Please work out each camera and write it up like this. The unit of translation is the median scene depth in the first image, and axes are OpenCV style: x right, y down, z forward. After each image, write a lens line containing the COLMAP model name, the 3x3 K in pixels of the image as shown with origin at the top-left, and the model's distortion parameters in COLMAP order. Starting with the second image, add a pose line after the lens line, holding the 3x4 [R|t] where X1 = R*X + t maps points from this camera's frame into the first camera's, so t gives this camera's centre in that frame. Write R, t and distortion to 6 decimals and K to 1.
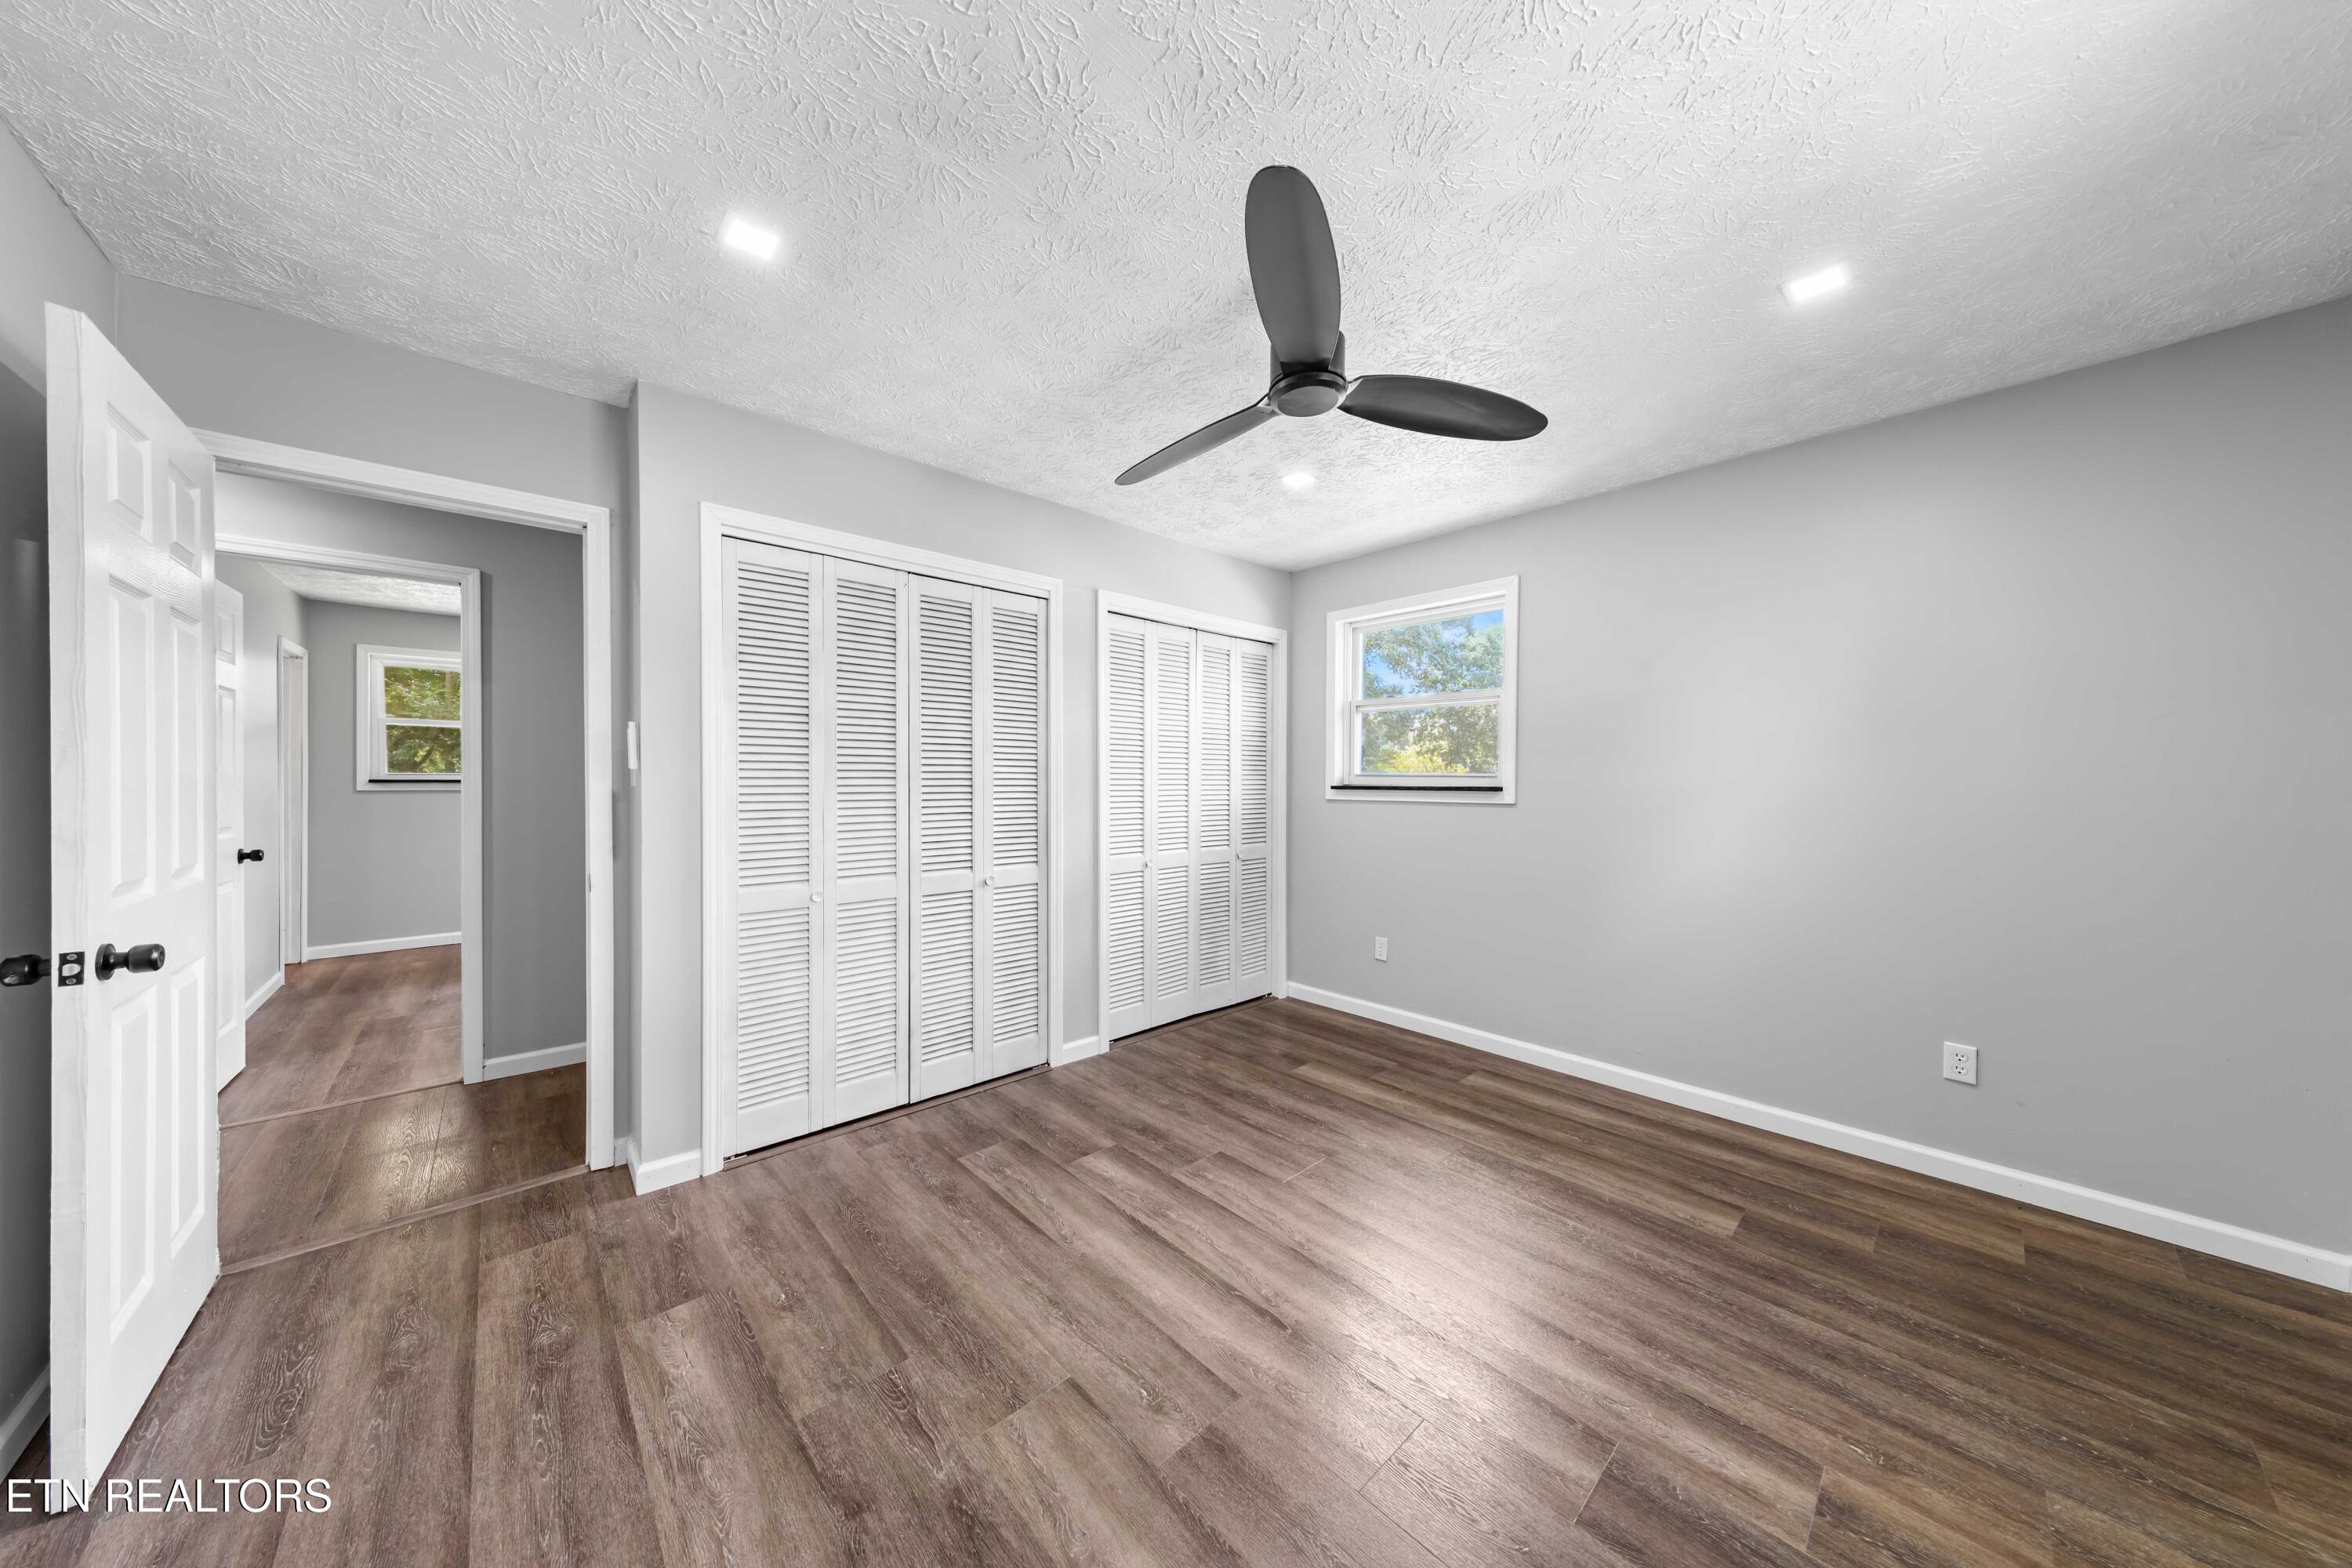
lens RADIAL K [[761.7, 0, 1176.0], [0, 761.7, 784.0], [0, 0, 1]] dist [0.001914, 0.000140]
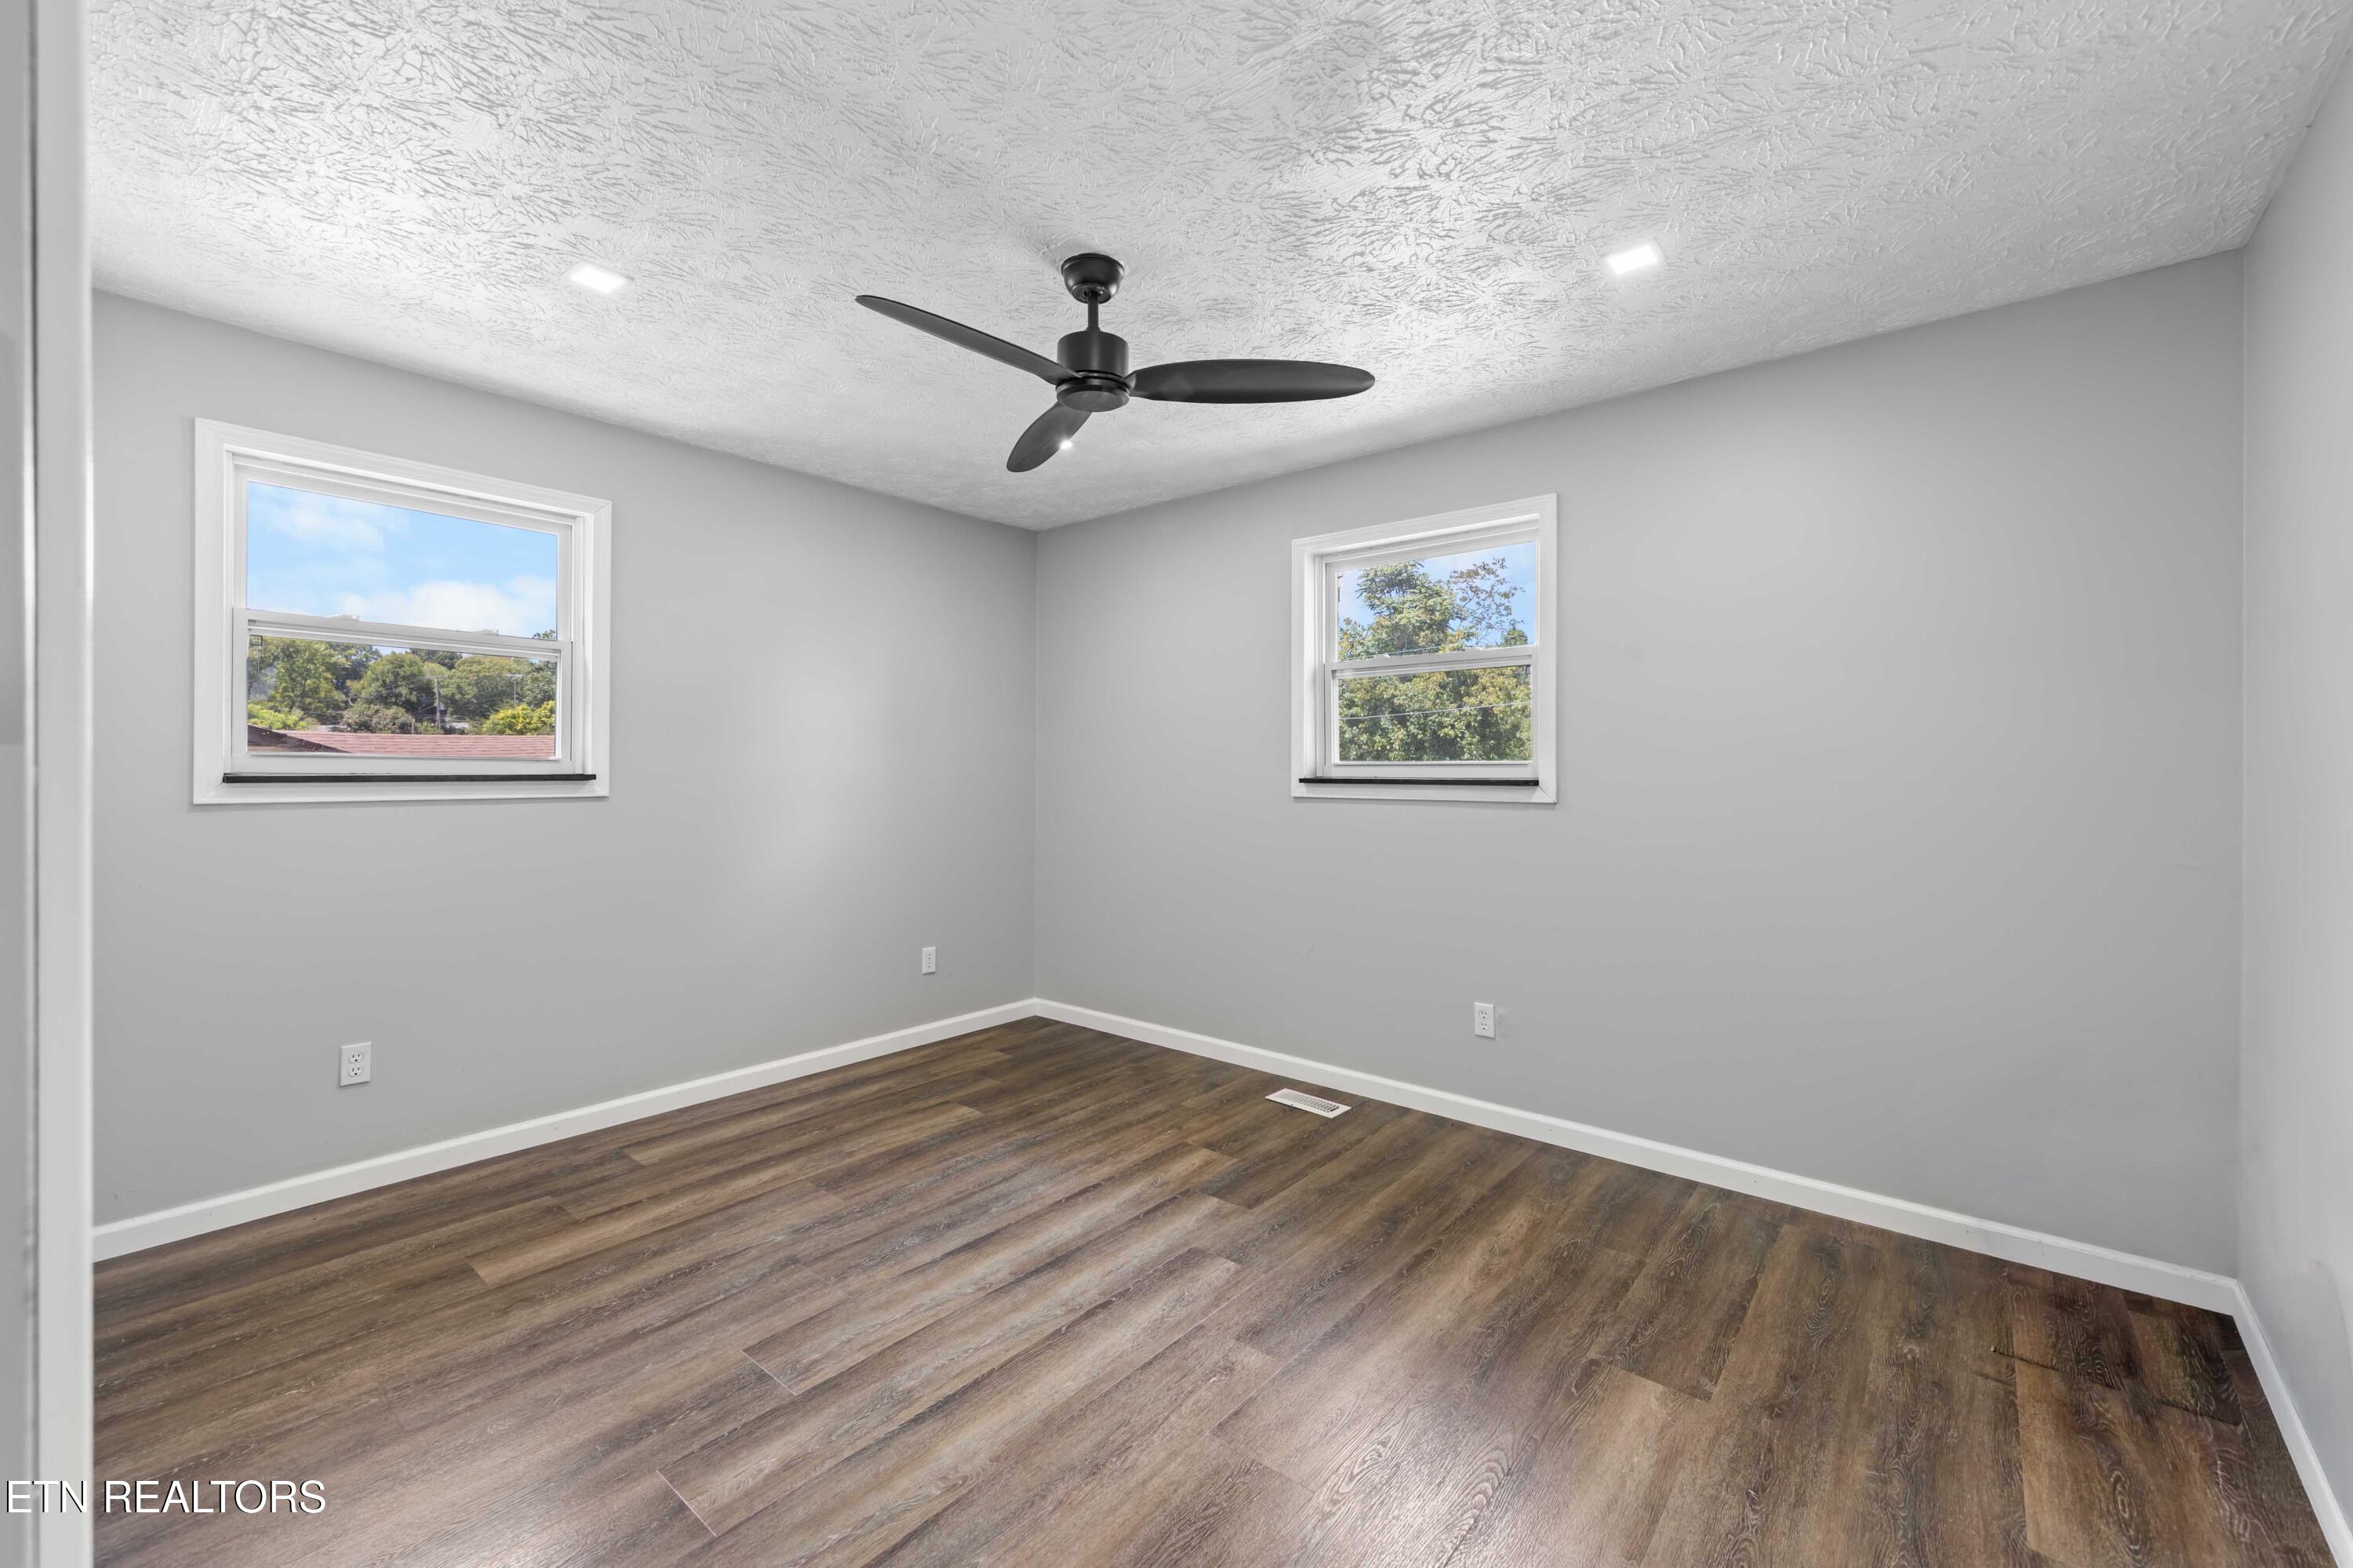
lens RADIAL K [[956.3, 0, 1176.5], [0, 956.3, 784.0], [0, 0, 1]] dist [0.001073, -0.000005]
pose [[-0.152944, -0.022873, 0.987970, -0.826041], [0.002769, 0.999718, 0.023574, -0.008553], [-0.988231, 0.006341, -0.152837, 0.811208]]
